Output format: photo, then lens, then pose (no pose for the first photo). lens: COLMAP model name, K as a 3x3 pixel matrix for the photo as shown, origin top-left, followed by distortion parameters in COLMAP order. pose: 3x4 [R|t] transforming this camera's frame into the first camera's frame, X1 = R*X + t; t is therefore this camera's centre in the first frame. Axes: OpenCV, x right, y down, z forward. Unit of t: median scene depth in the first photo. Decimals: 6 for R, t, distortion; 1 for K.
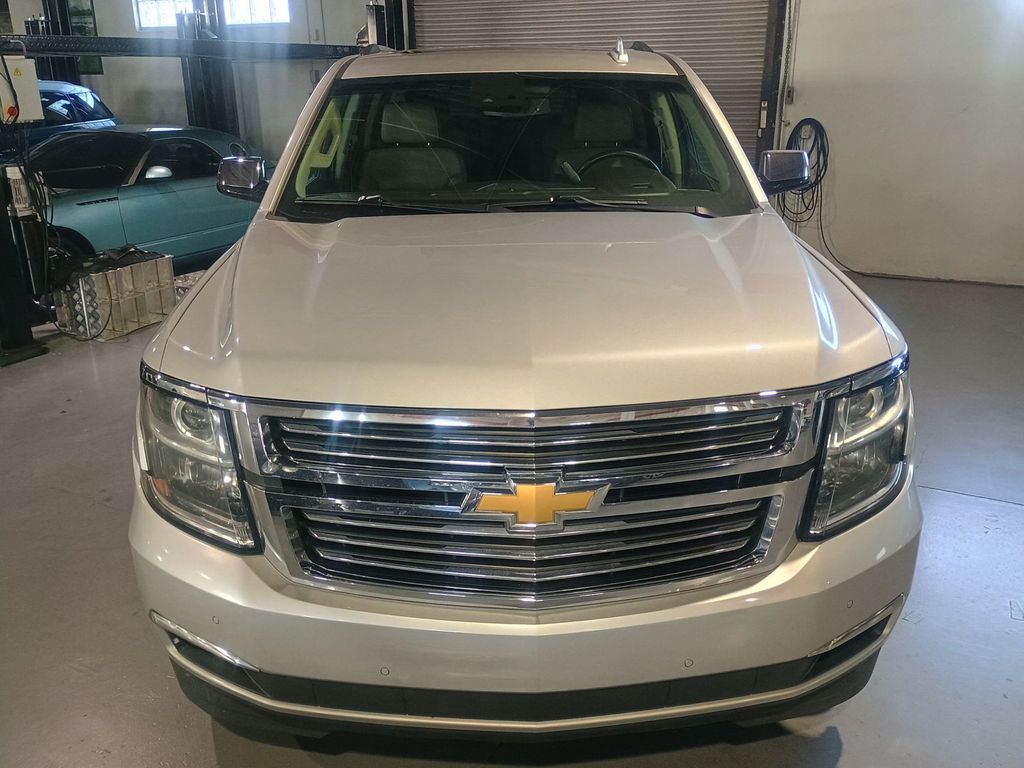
lens RADIAL K [[892.3, 0, 511.9], [0, 892.3, 383.7], [0, 0, 1]] dist [0.061403, -0.054368]
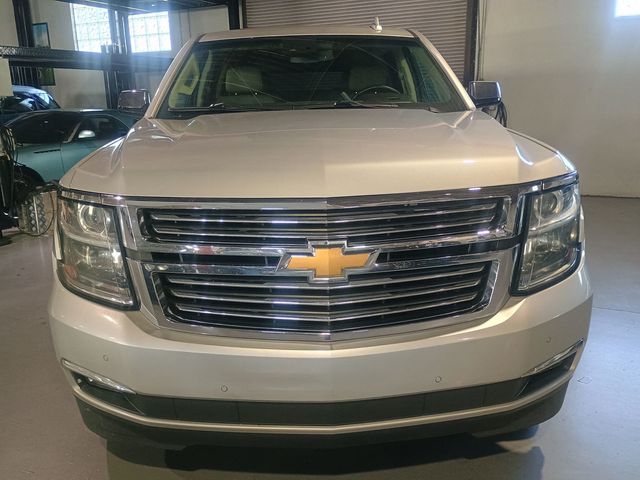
lens RADIAL K [[557.7, 0, 316.2], [0, 557.7, 240.3], [0, 0, 1]] dist [0.061403, -0.054368]
pose [[0.999831, -0.015976, 0.009146, -0.001038], [0.016691, 0.996295, -0.084369, 0.137135], [-0.007764, 0.084507, 0.996393, 0.082141]]
